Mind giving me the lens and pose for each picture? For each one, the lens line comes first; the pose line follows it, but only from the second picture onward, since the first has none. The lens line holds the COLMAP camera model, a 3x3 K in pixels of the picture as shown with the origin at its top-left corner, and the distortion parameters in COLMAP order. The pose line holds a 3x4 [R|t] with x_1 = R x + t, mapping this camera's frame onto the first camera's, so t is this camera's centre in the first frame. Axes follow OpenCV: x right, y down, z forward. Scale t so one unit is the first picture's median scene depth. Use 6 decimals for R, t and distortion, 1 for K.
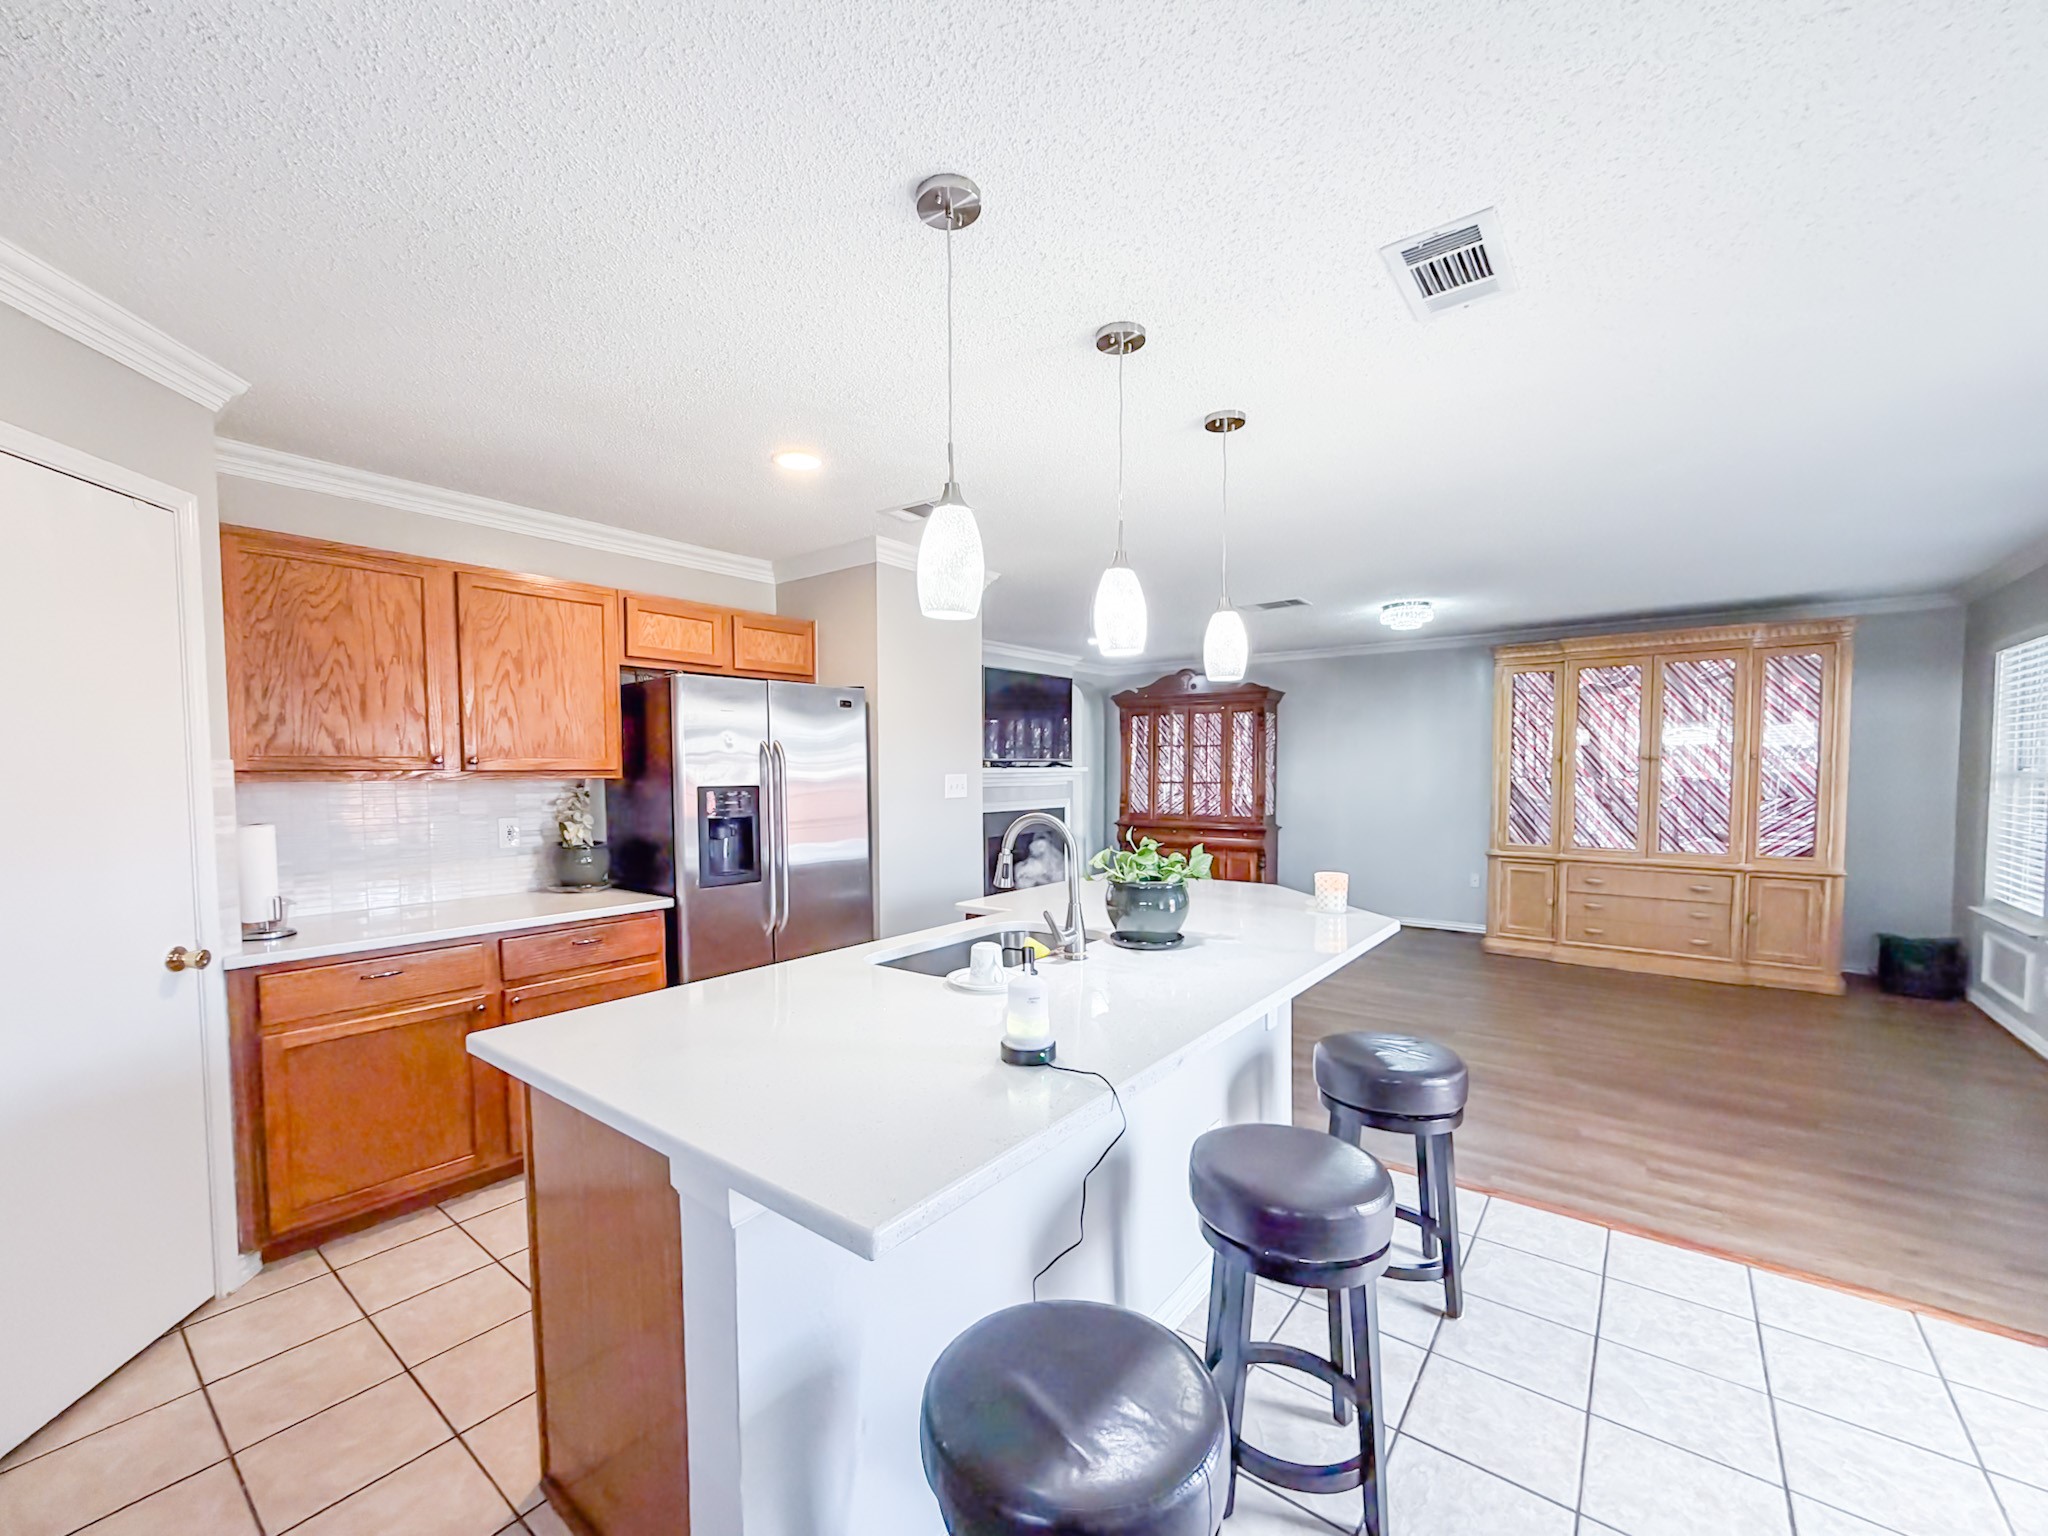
lens RADIAL K [[832.9, 0, 987.2], [0, 832.9, 807.2], [0, 0, 1]] dist [-0.000346, 0.000033]
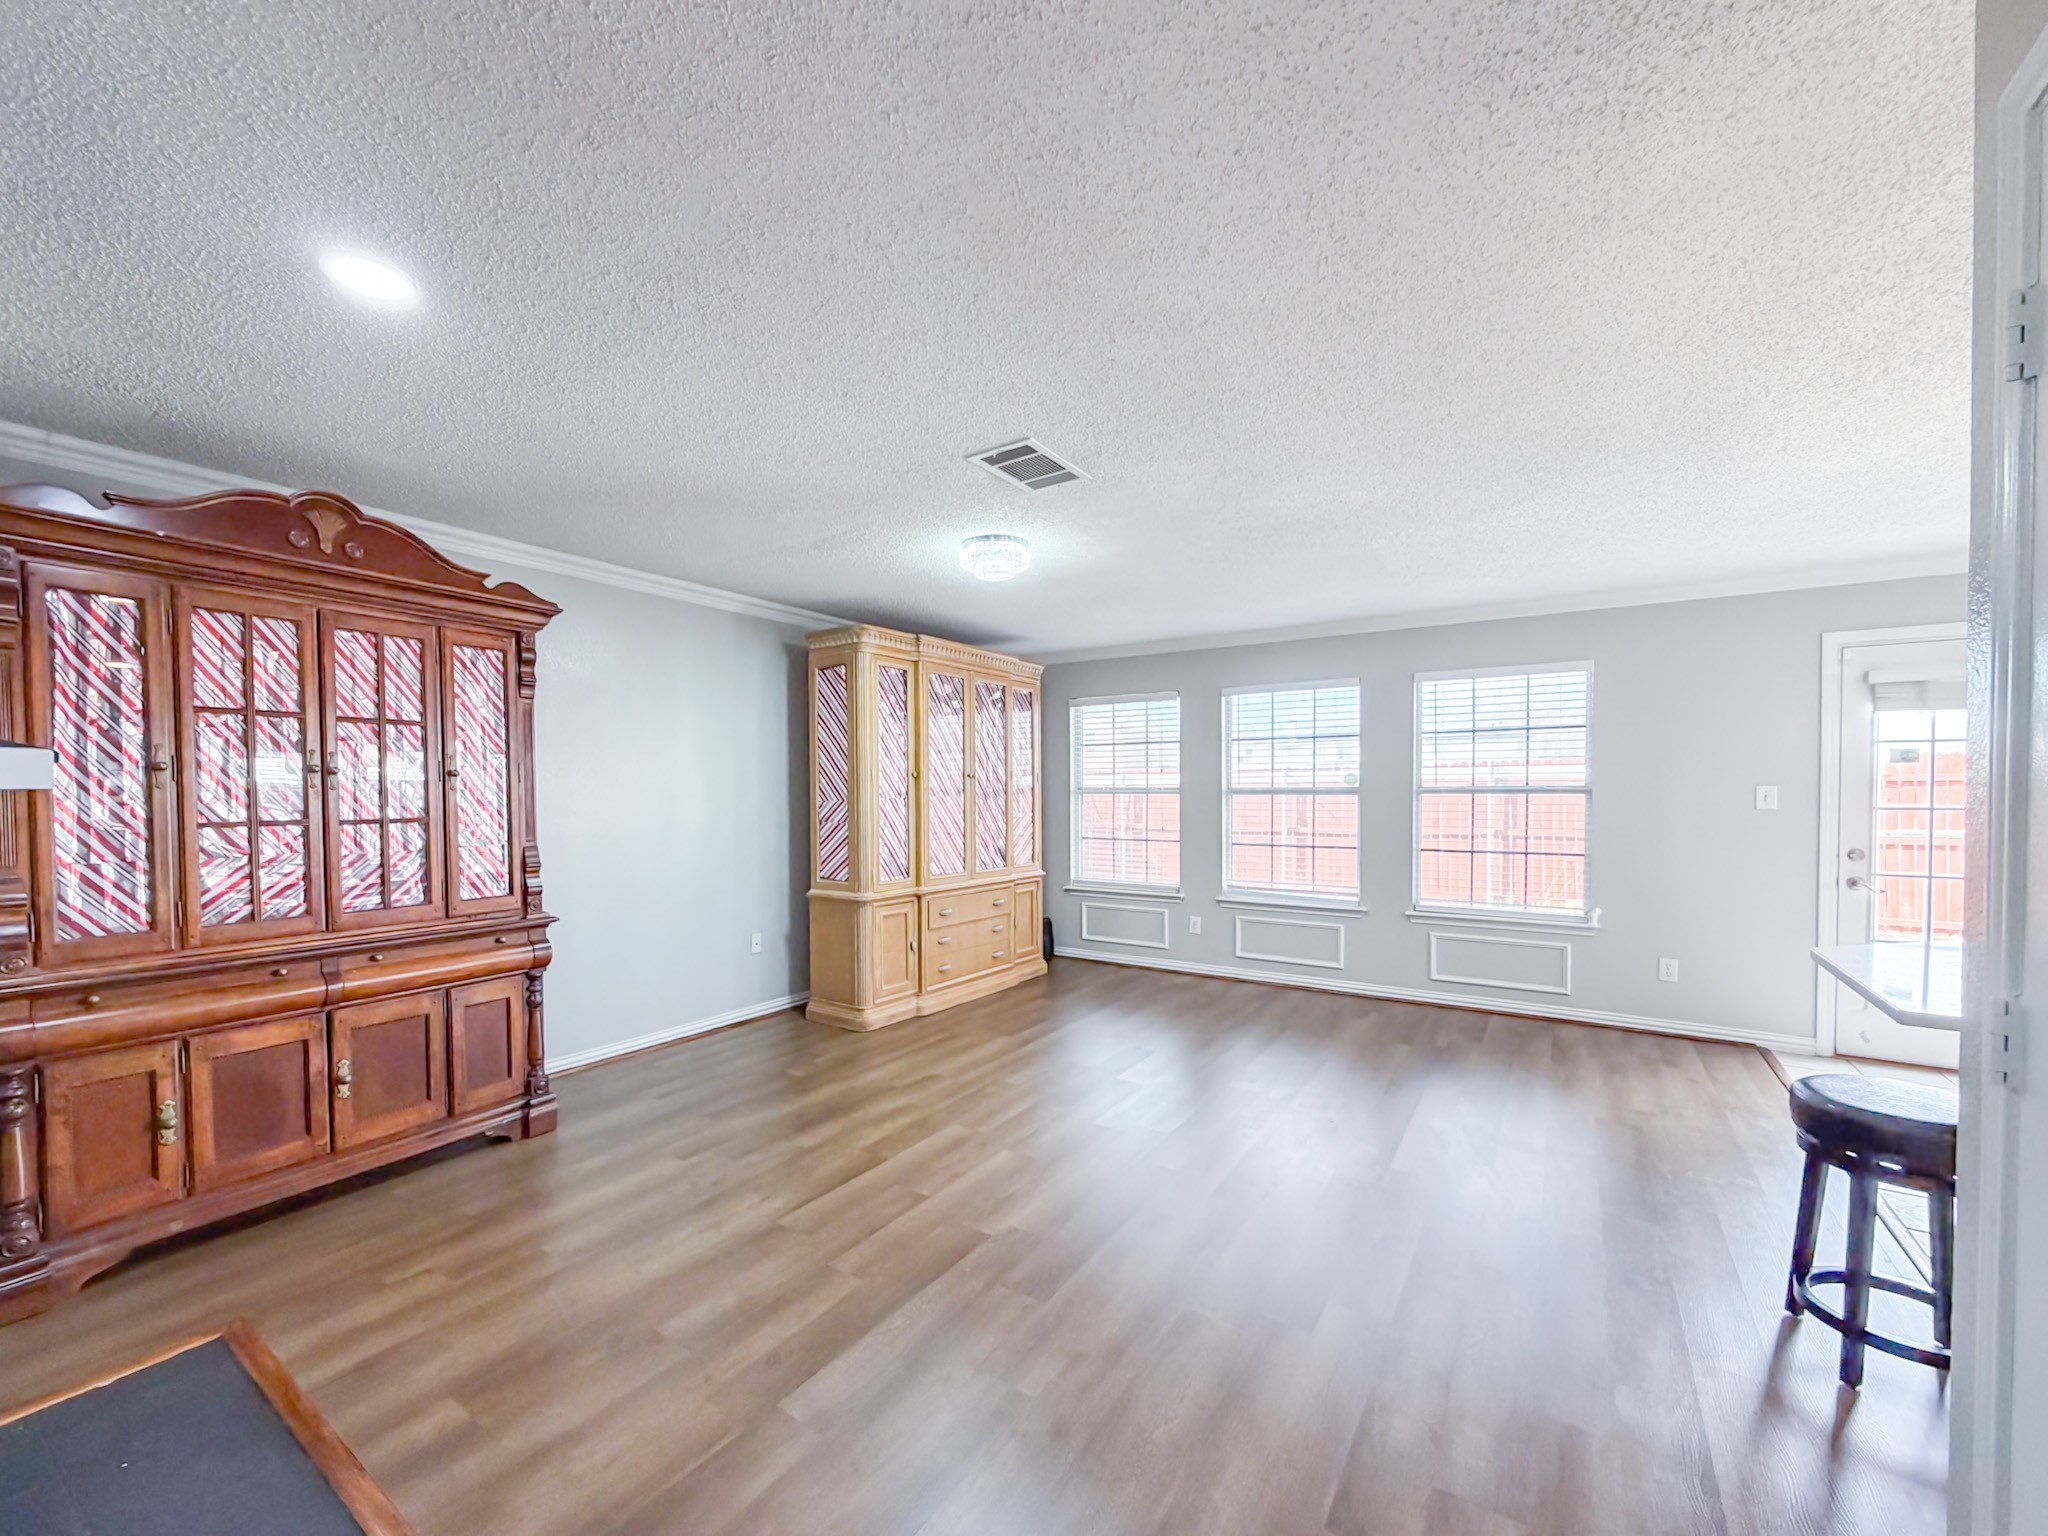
lens RADIAL K [[832.9, 0, 987.2], [0, 832.9, 807.2], [0, 0, 1]] dist [-0.000346, 0.000033]
pose [[-0.069372, -0.014779, 0.997481, -0.154839], [0.048850, 0.998640, 0.018193, -0.035449], [-0.996394, 0.049989, -0.068556, 0.915233]]
